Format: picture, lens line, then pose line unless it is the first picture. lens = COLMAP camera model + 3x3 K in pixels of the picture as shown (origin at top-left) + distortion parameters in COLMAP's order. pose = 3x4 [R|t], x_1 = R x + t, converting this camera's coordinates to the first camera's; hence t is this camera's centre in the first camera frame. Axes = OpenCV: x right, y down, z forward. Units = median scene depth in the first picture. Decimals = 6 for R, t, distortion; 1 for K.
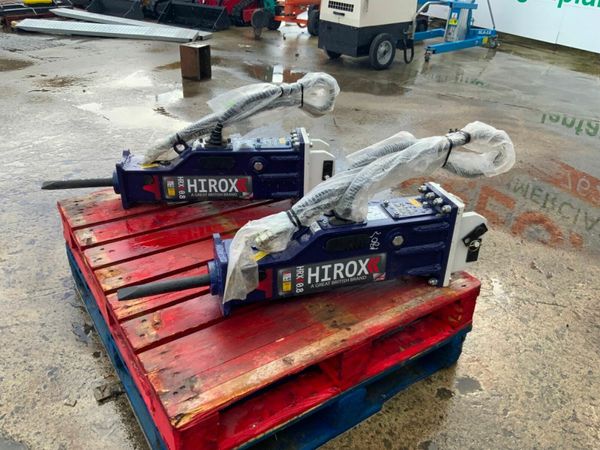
lens RADIAL K [[499.3, 0, 300.0], [0, 499.3, 225.0], [0, 0, 1]] dist [0.074591, -0.133257]
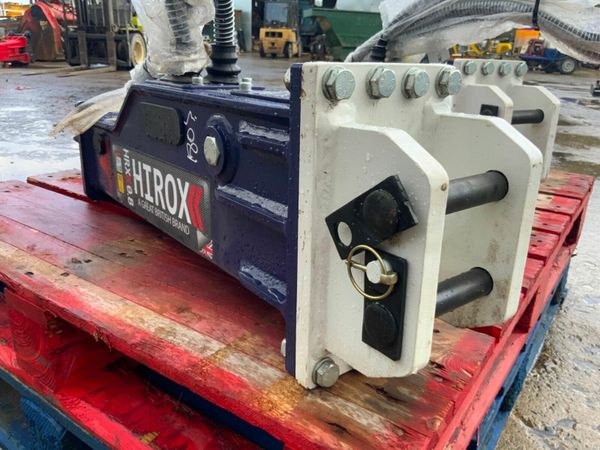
lens RADIAL K [[504.8, 0, 300.0], [0, 504.8, 225.0], [0, 0, 1]] dist [0.053314, -0.130405]
pose [[0.365990, 0.280716, -0.887271, 0.554973], [-0.477503, 0.874993, 0.079867, 0.017697], [0.798775, 0.394444, 0.454282, 0.867796]]
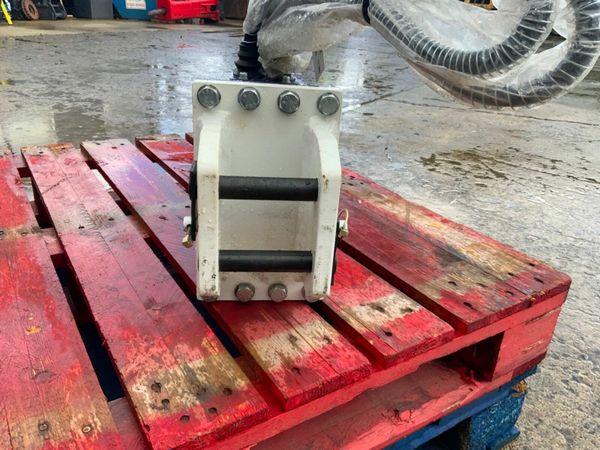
lens RADIAL K [[499.3, 0, 300.0], [0, 499.3, 225.0], [0, 0, 1]] dist [0.074591, -0.133257]
pose [[-0.014902, 0.372105, -0.928071, 0.414013], [-0.552306, 0.770664, 0.317862, -0.282313], [0.833508, 0.517316, 0.194031, 1.272081]]
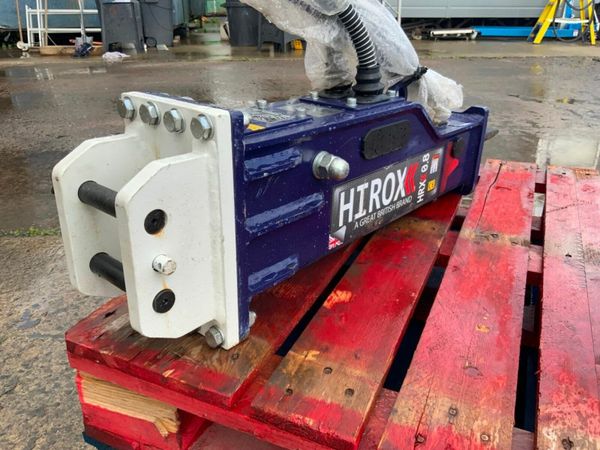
lens RADIAL K [[499.3, 0, 300.0], [0, 499.3, 225.0], [0, 0, 1]] dist [0.074591, -0.133257]
pose [[-0.847490, 0.180913, -0.499030, 0.412086], [-0.292396, 0.625527, 0.723340, -0.299052], [0.443019, 0.758938, -0.477230, 1.286506]]
